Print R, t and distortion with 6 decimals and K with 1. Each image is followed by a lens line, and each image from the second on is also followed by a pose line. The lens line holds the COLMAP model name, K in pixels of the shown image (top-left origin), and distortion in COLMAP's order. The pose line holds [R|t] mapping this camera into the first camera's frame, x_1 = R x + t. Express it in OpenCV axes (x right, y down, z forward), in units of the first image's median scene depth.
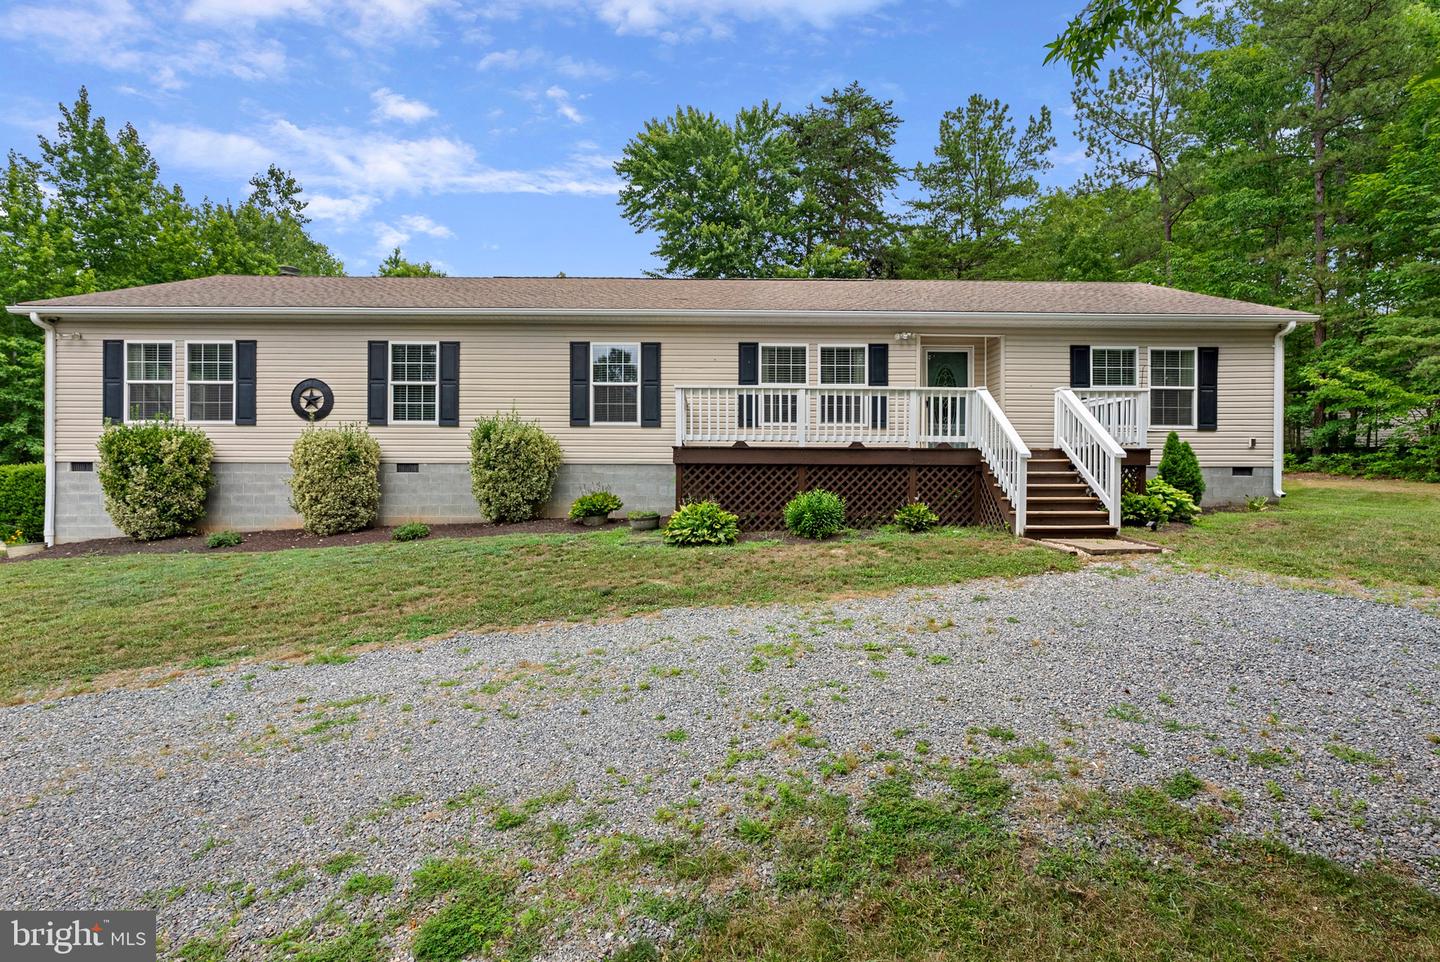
lens RADIAL K [[662.4, 0, 719.6], [0, 662.4, 471.3], [0, 0, 1]] dist [-0.007667, 0.002388]
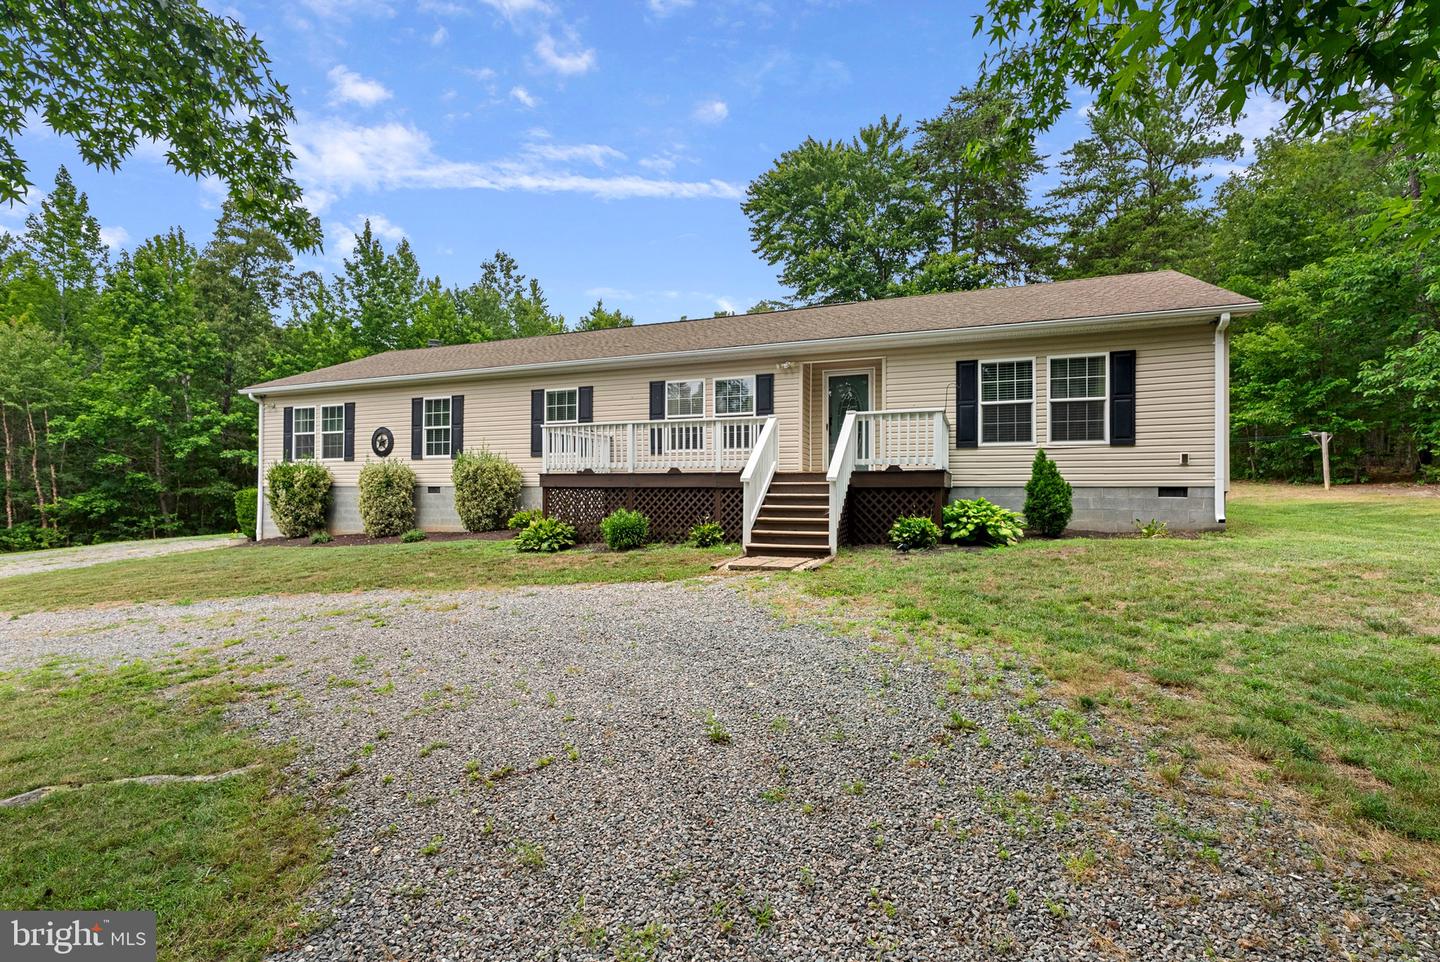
lens RADIAL K [[662.4, 0, 708.3], [0, 662.4, 487.7], [0, 0, 1]] dist [-0.007667, 0.002388]
pose [[0.918609, -0.003454, -0.395152, 0.582082], [0.002261, 0.999991, -0.003485, -0.004137], [0.395161, 0.002308, 0.918609, -0.025453]]
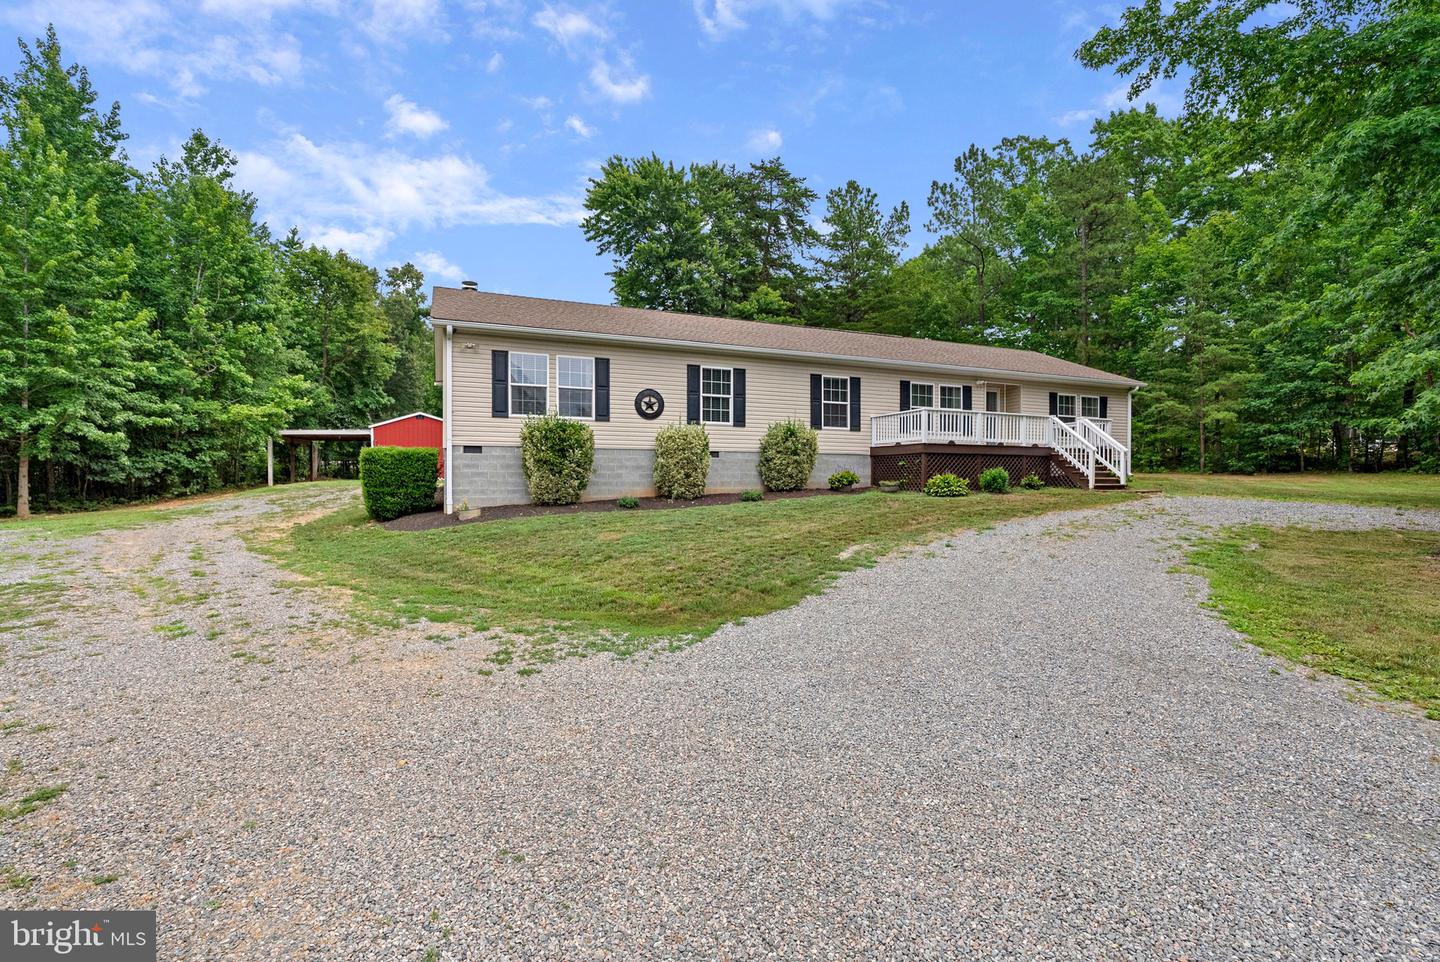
lens RADIAL K [[662.4, 0, 717.8], [0, 662.4, 486.2], [0, 0, 1]] dist [-0.007667, 0.002388]
pose [[0.925898, -0.003774, 0.377755, -1.006966], [-0.002540, 0.999865, 0.016213, 0.040817], [-0.377765, -0.015971, 0.925764, -0.344612]]
